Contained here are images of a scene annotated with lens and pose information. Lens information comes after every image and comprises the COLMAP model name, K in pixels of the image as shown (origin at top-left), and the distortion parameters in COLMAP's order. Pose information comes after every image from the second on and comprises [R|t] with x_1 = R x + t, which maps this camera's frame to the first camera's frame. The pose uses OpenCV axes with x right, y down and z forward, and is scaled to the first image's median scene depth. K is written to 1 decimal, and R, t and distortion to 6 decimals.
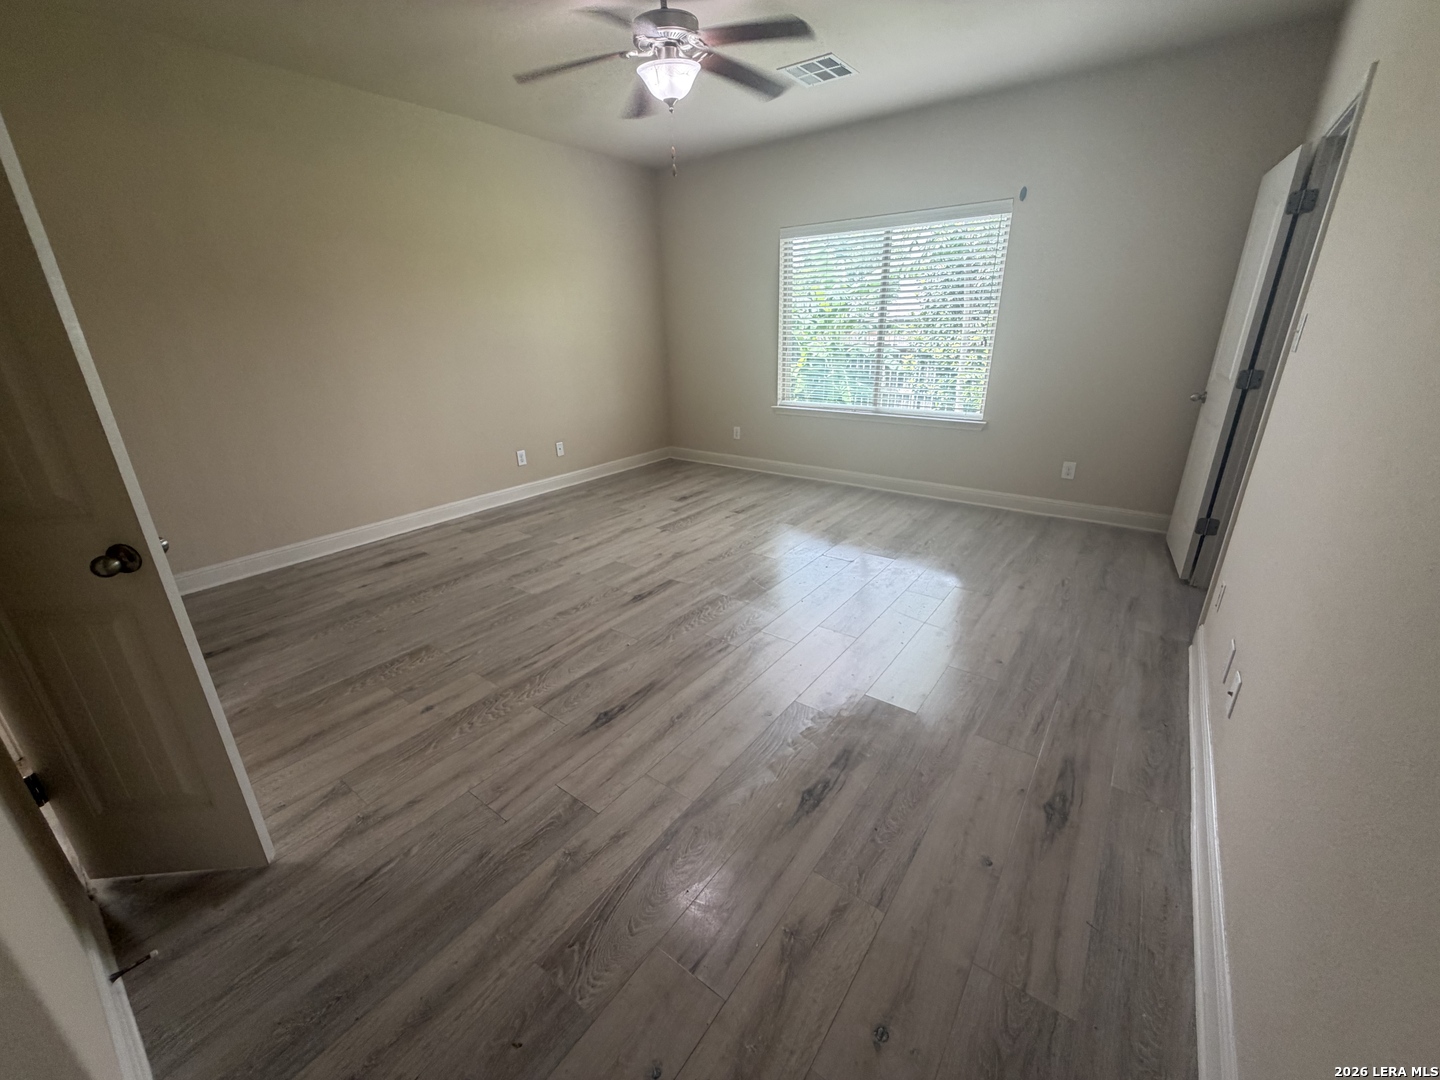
lens RADIAL K [[575.8, 0, 719.8], [0, 575.8, 538.0], [0, 0, 1]] dist [0.002393, -0.000714]
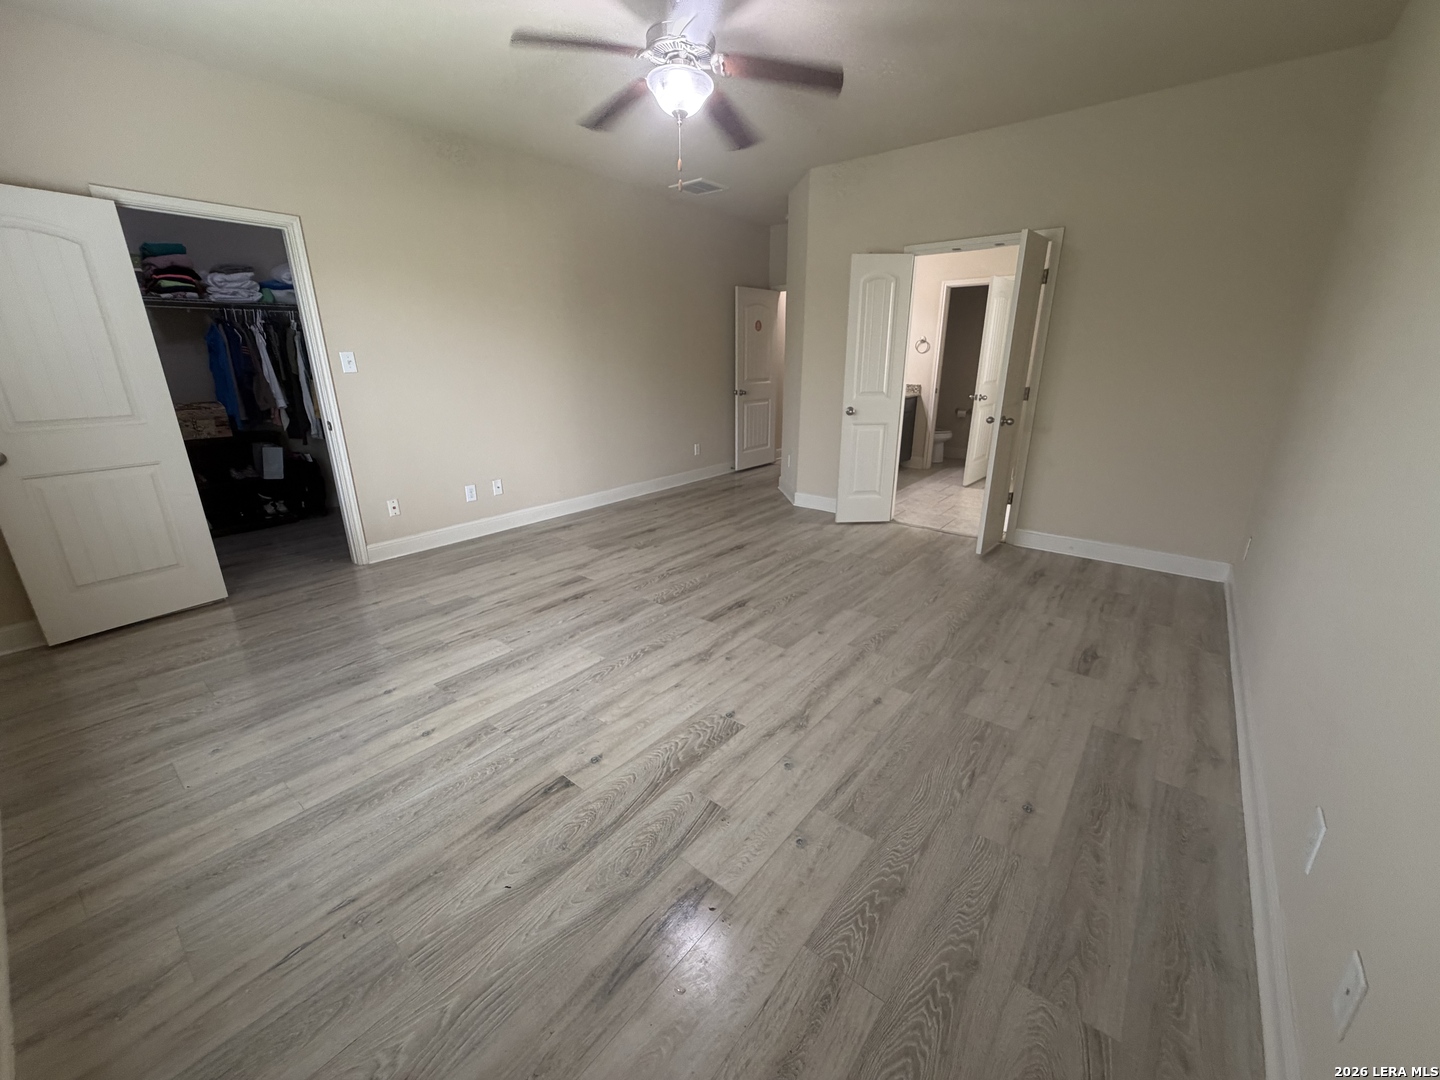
lens RADIAL K [[575.8, 0, 720.9], [0, 575.8, 543.8], [0, 0, 1]] dist [0.002393, -0.000714]
pose [[-0.999157, 0.012684, 0.039039, -0.128058], [0.034252, 0.781765, 0.622632, -0.550807], [-0.022621, 0.623444, -0.781541, 1.517098]]
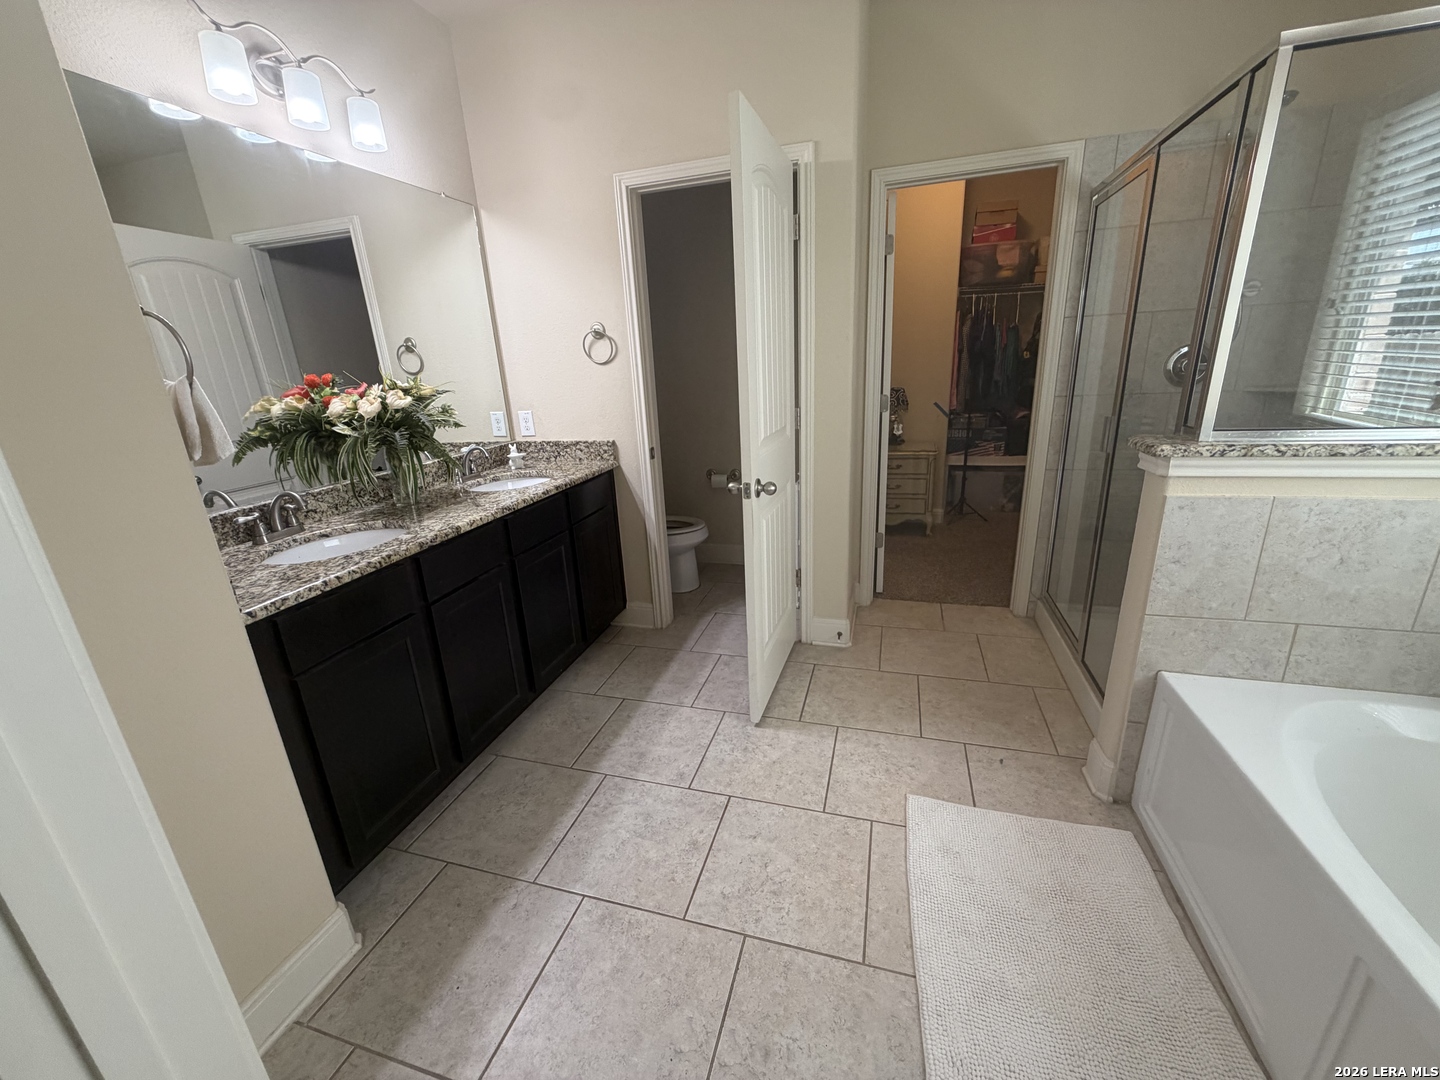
lens RADIAL K [[575.8, 0, 715.2], [0, 575.8, 534.3], [0, 0, 1]] dist [0.002393, -0.000714]
pose [[-0.938116, 0.160523, -0.306872, -0.582398], [-0.056633, 0.803057, 0.593205, -0.128572], [0.341659, 0.573874, -0.744270, 0.404859]]
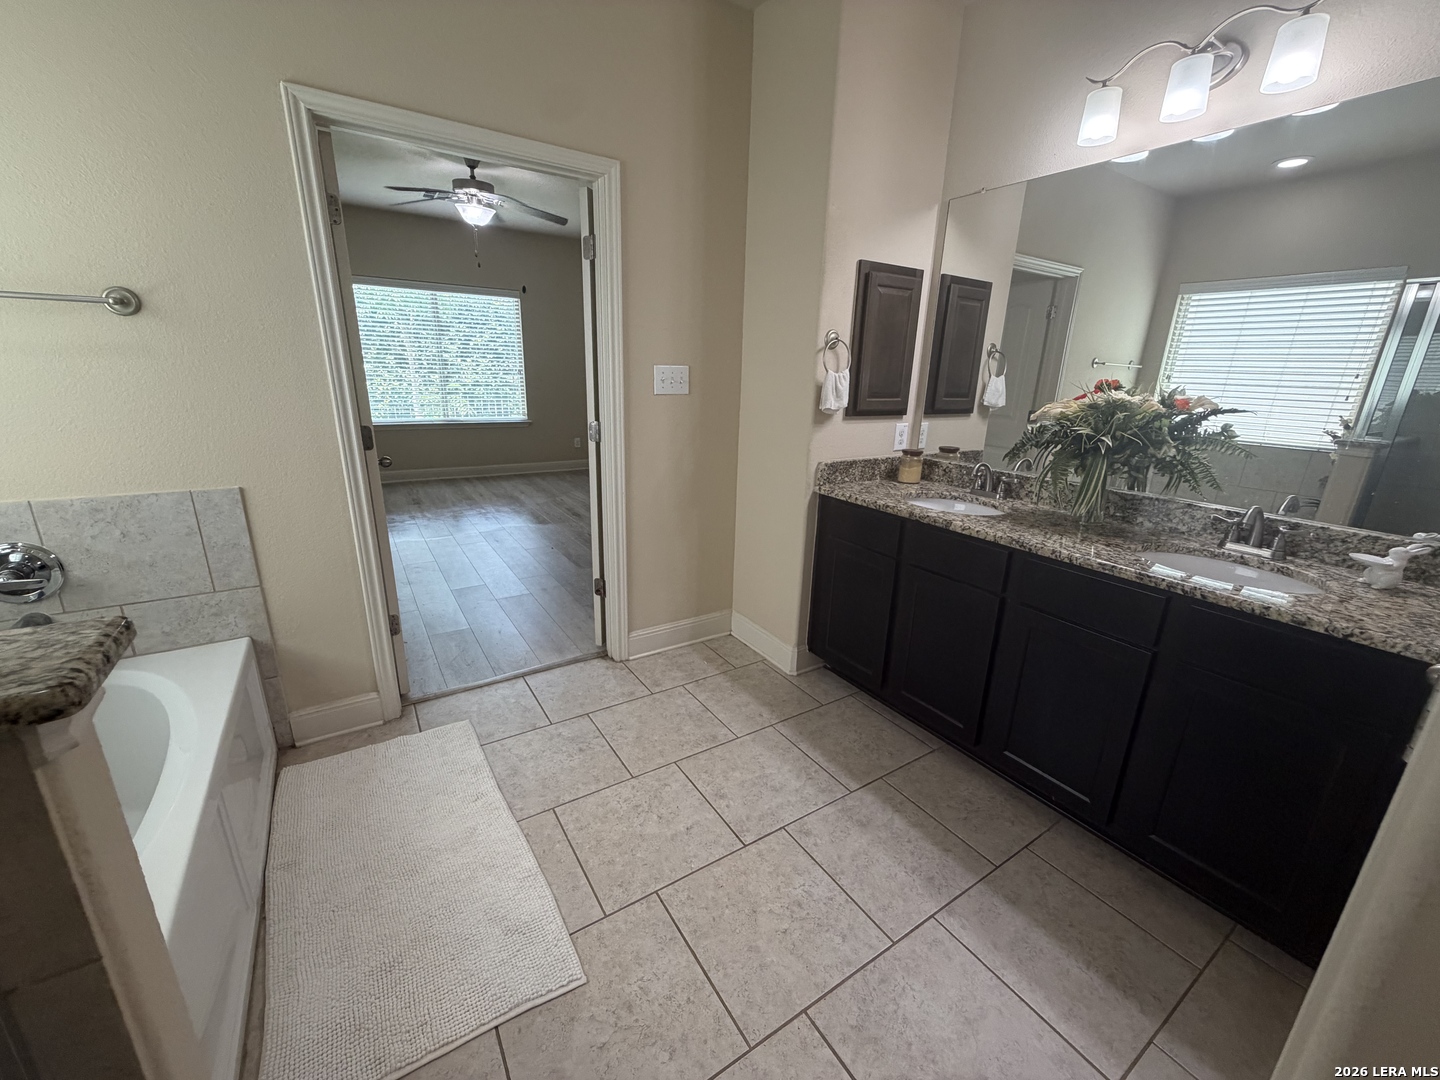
lens RADIAL K [[575.8, 0, 721.1], [0, 575.8, 538.0], [0, 0, 1]] dist [0.002393, -0.000714]
pose [[0.344560, -0.245632, 0.906059, -1.090745], [0.293603, 0.944940, 0.144520, 0.047325], [-0.891670, 0.216226, 0.397707, -0.064951]]
